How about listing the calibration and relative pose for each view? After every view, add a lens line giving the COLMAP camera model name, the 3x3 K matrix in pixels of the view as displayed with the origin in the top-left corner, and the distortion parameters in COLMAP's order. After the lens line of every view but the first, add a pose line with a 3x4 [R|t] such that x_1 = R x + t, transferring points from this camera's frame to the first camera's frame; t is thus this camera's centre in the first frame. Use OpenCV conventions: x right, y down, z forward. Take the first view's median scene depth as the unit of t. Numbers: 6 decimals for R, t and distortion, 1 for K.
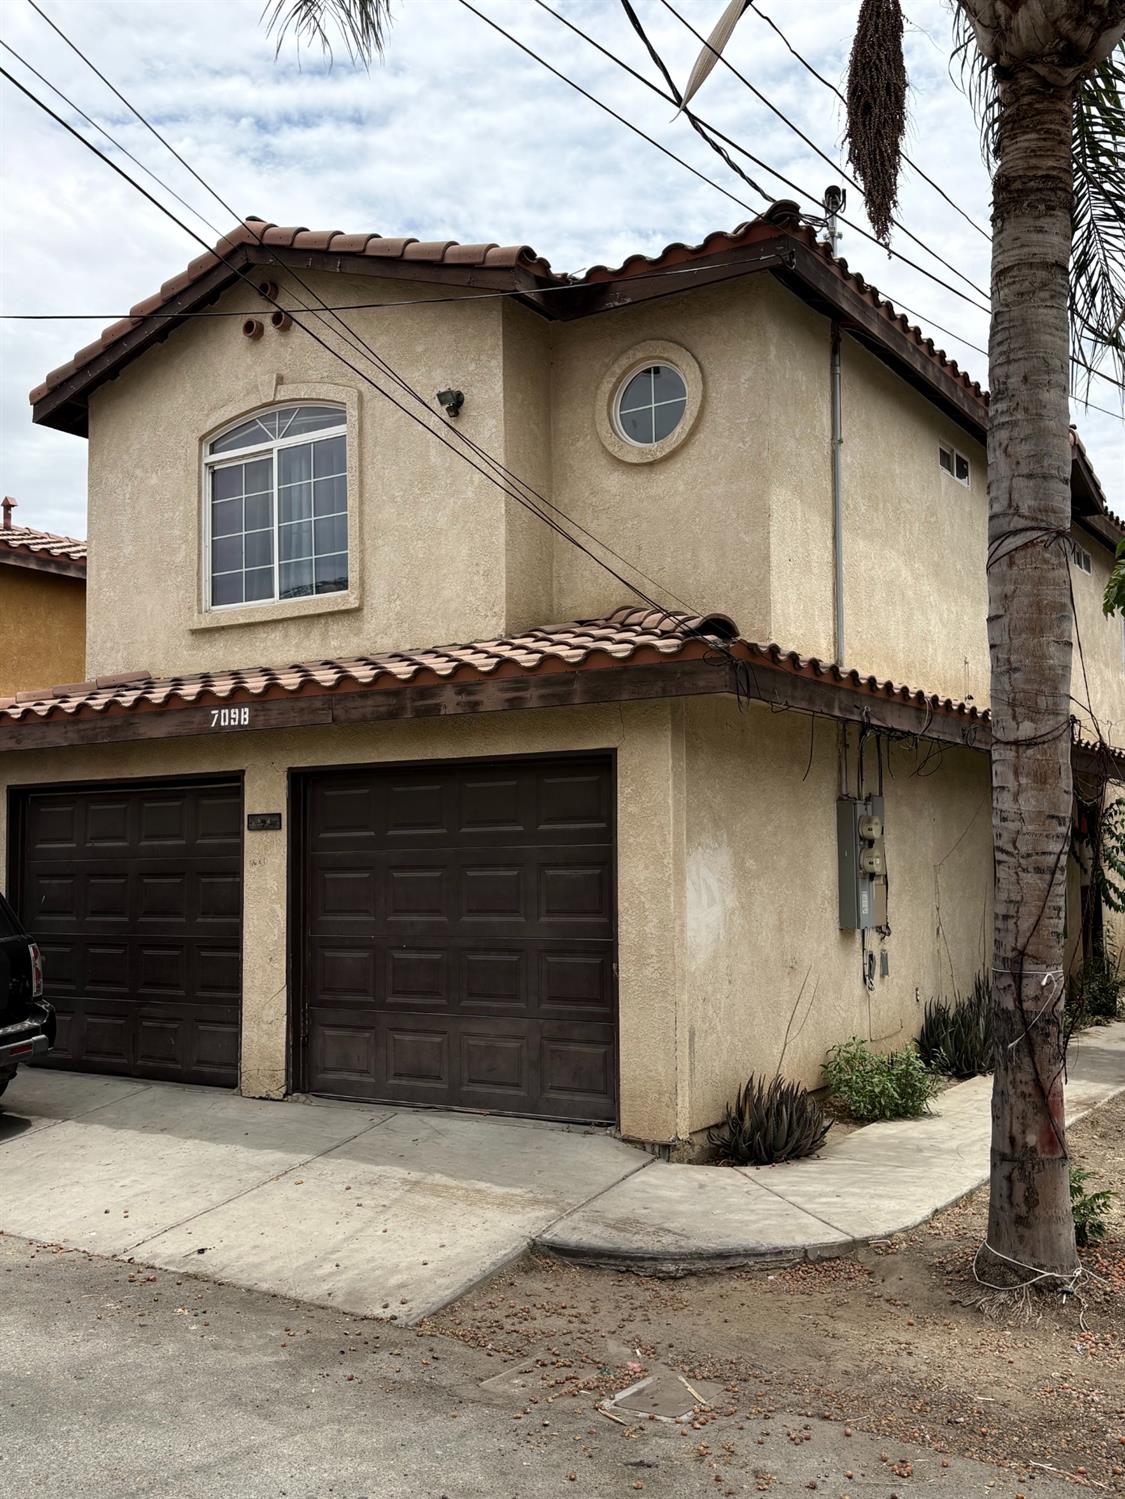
lens RADIAL K [[1406.7, 0, 562.5], [0, 1406.7, 749.5], [0, 0, 1]] dist [0.191248, -0.528914]
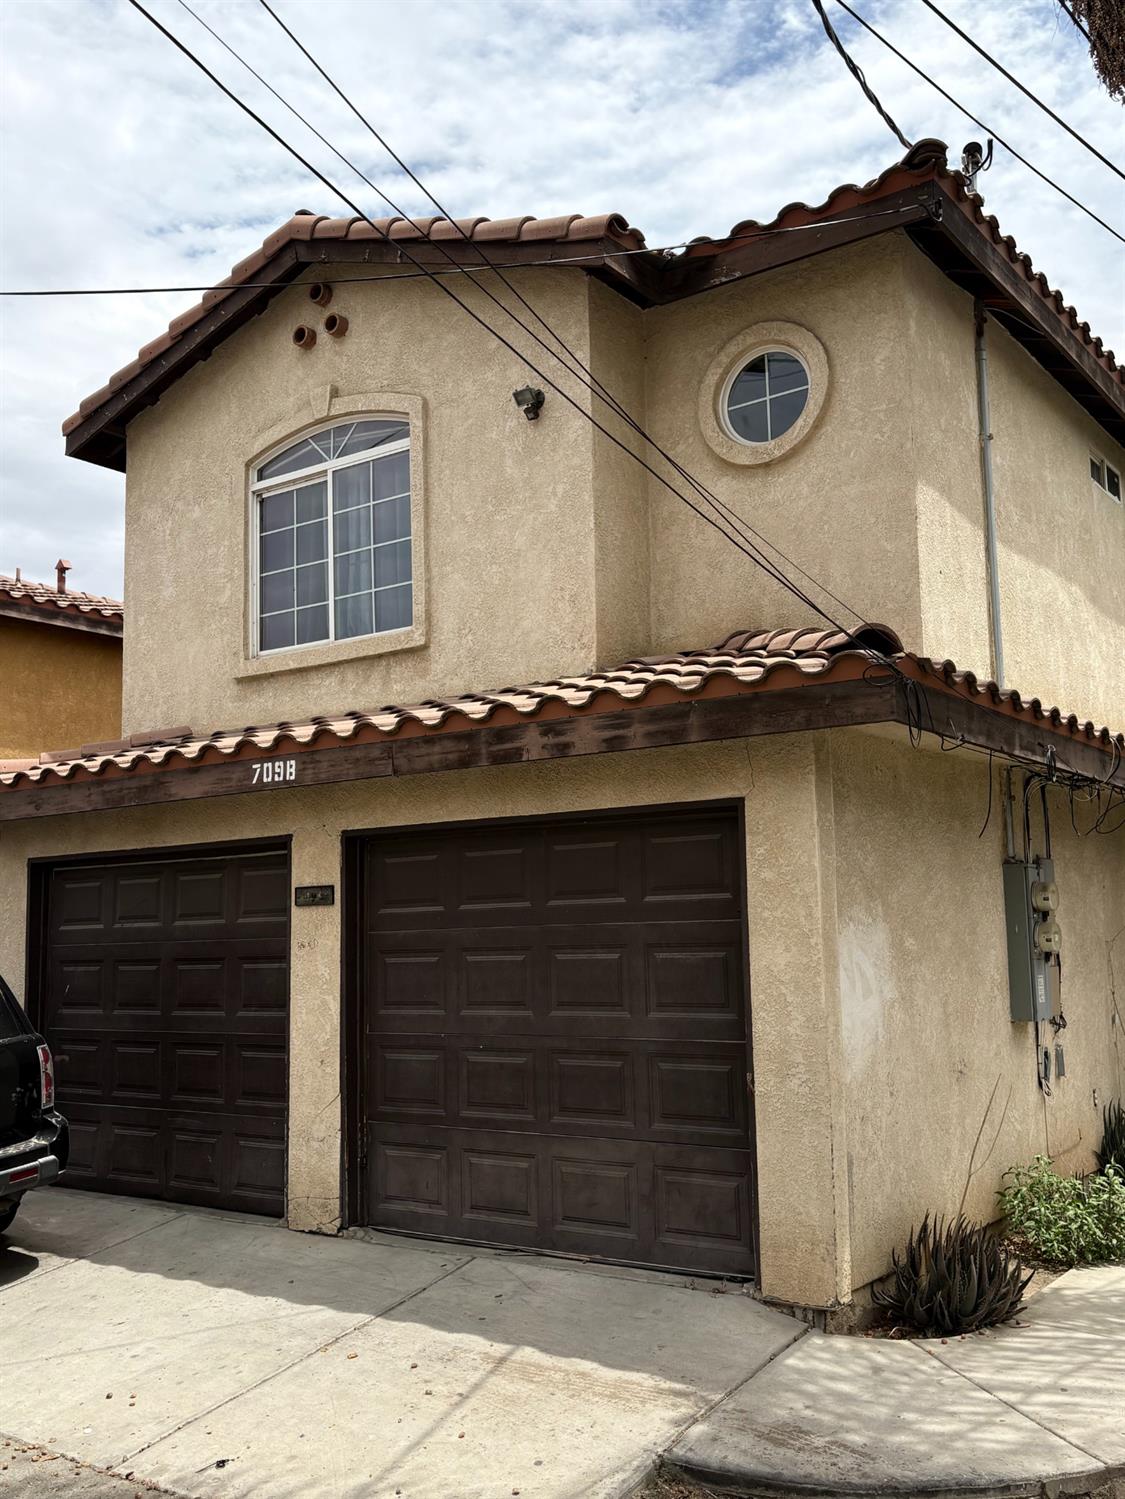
lens RADIAL K [[1406.7, 0, 562.5], [0, 1406.7, 749.5], [0, 0, 1]] dist [0.191248, -0.528914]
pose [[0.998603, -0.015697, -0.050446, -0.019187], [0.013029, 0.998521, -0.052783, 0.010344], [0.051200, 0.052052, 0.997331, 0.162143]]
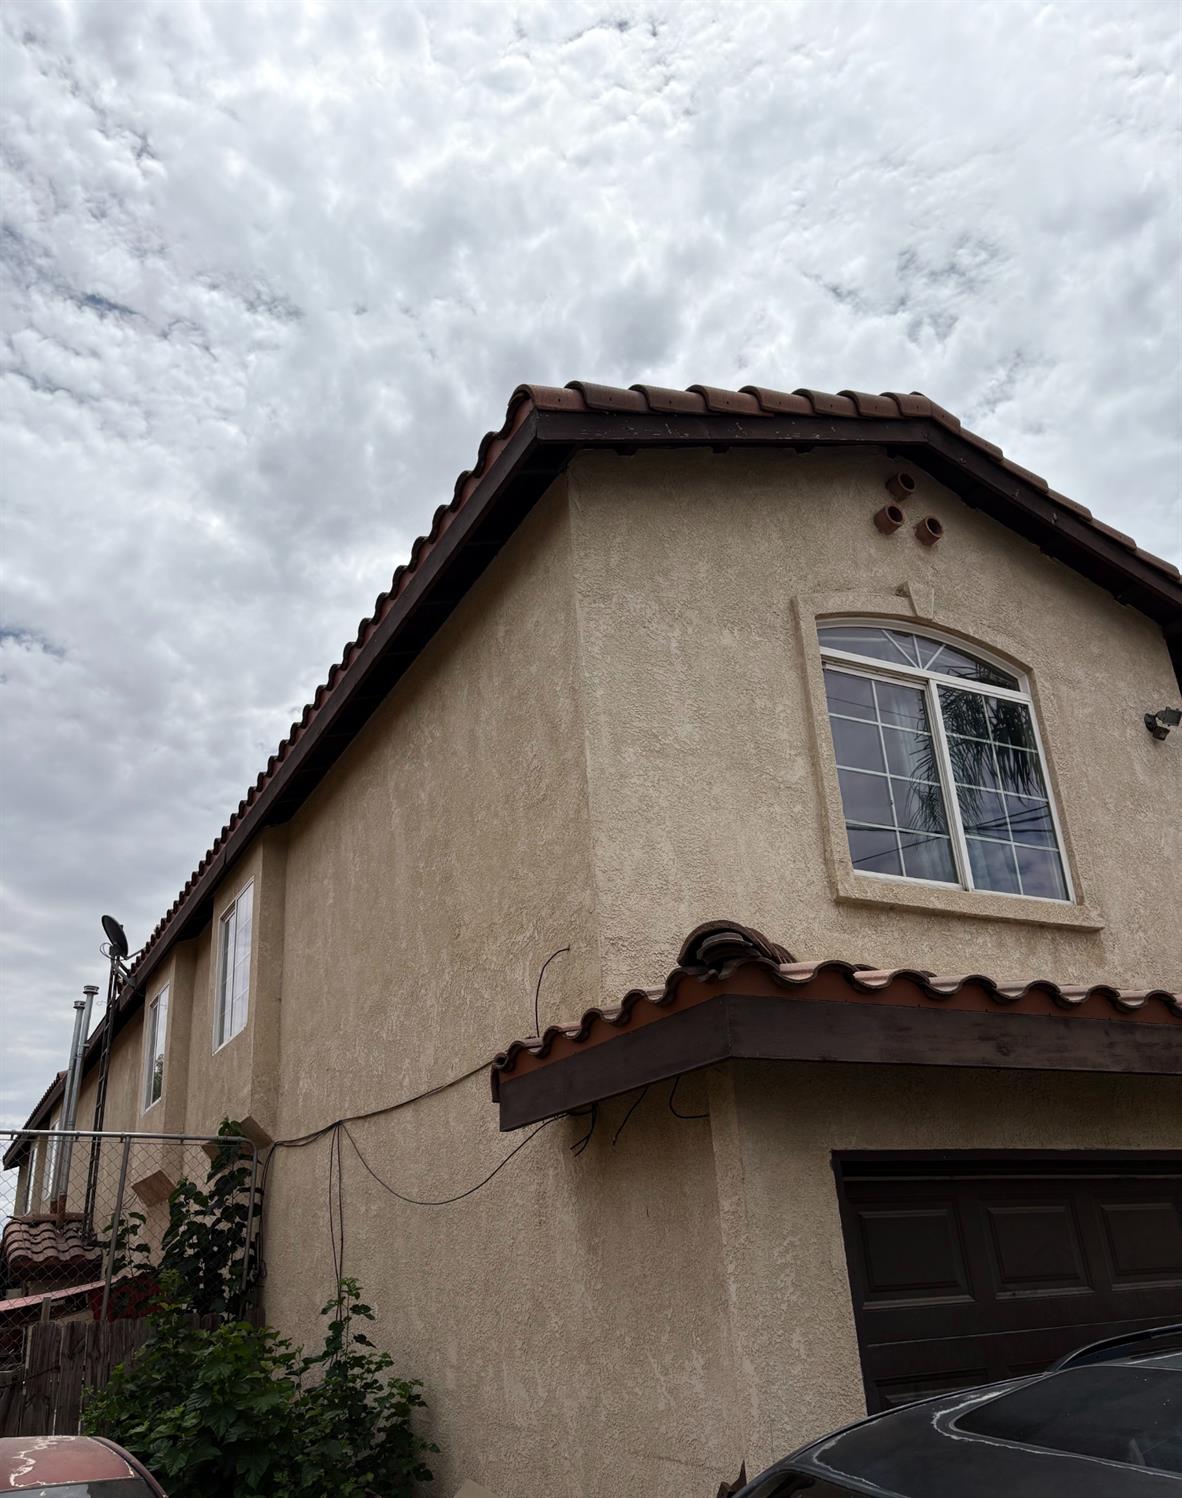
lens RADIAL K [[1183.0, 0, 588.8], [0, 1183.0, 822.7], [0, 0, 1]] dist [0.064387, -0.000258]
pose [[0.473944, 0.299552, 0.828037, -0.853156], [-0.010090, 0.942144, -0.335056, 0.060416], [-0.880497, 0.150443, 0.449546, 1.023047]]
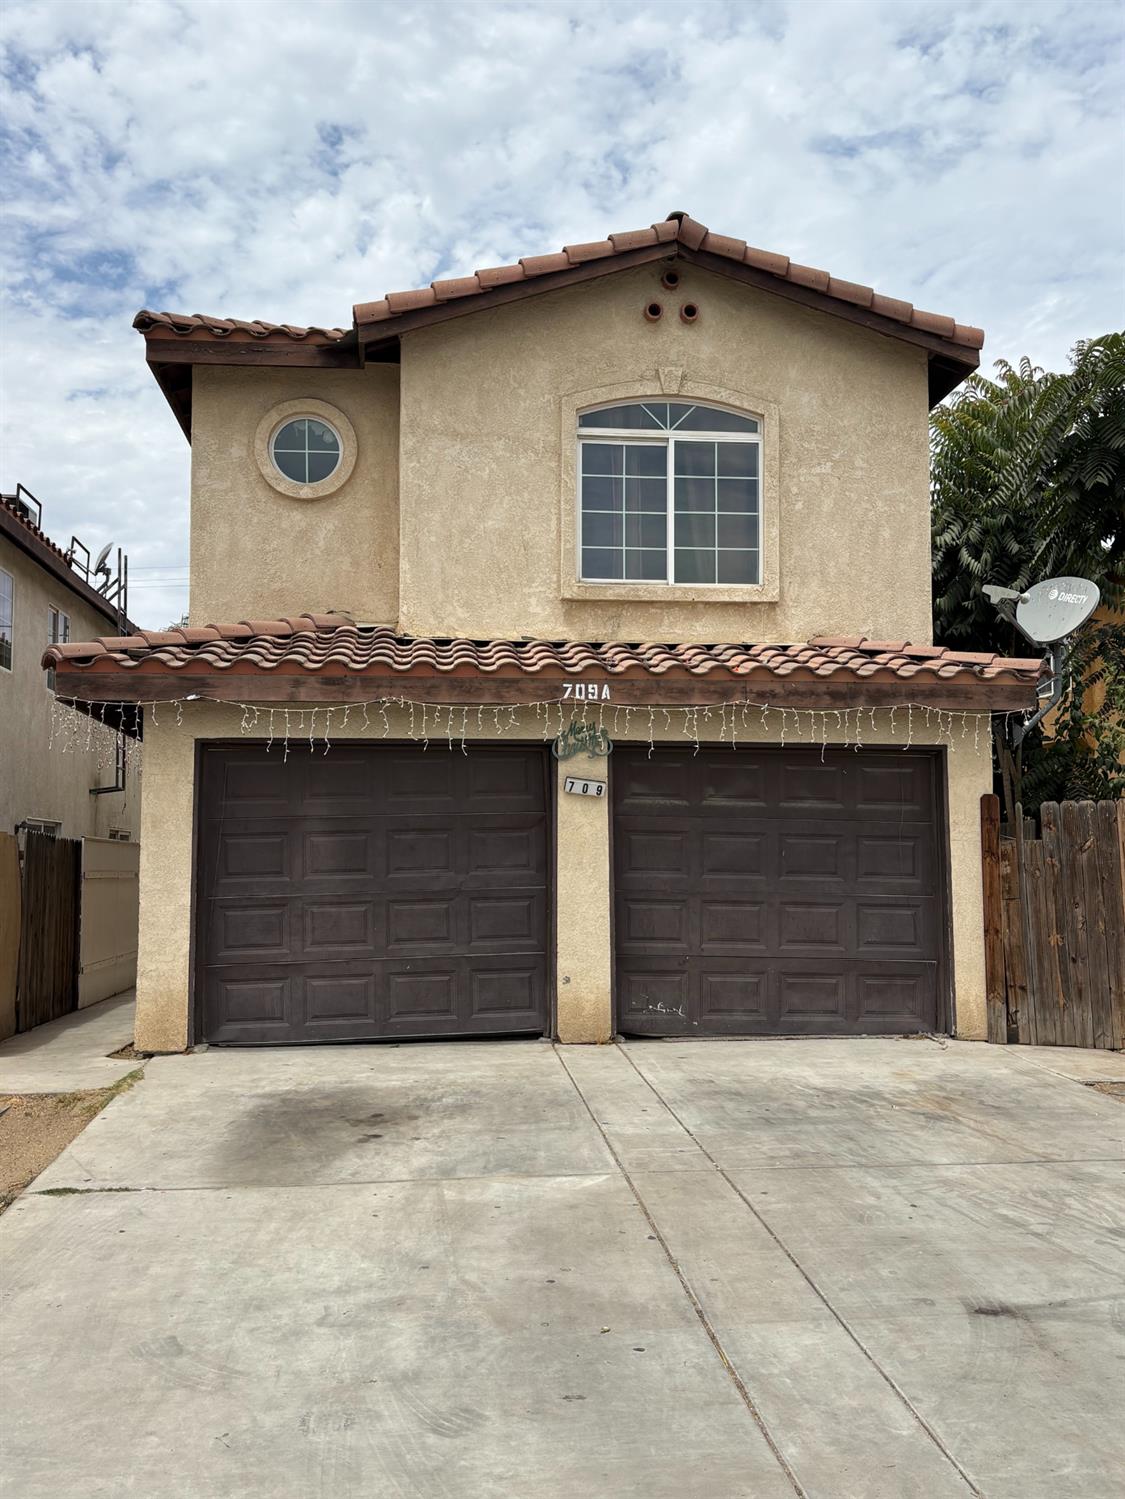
lens RADIAL K [[1406.7, 0, 562.5], [0, 1406.7, 749.5], [0, 0, 1]] dist [0.191248, -0.528914]
pose [[0.760836, 0.061359, 0.646037, -1.062312], [-0.057170, 0.997987, -0.027458, 0.059412], [-0.646421, -0.016043, 0.762812, 0.279732]]
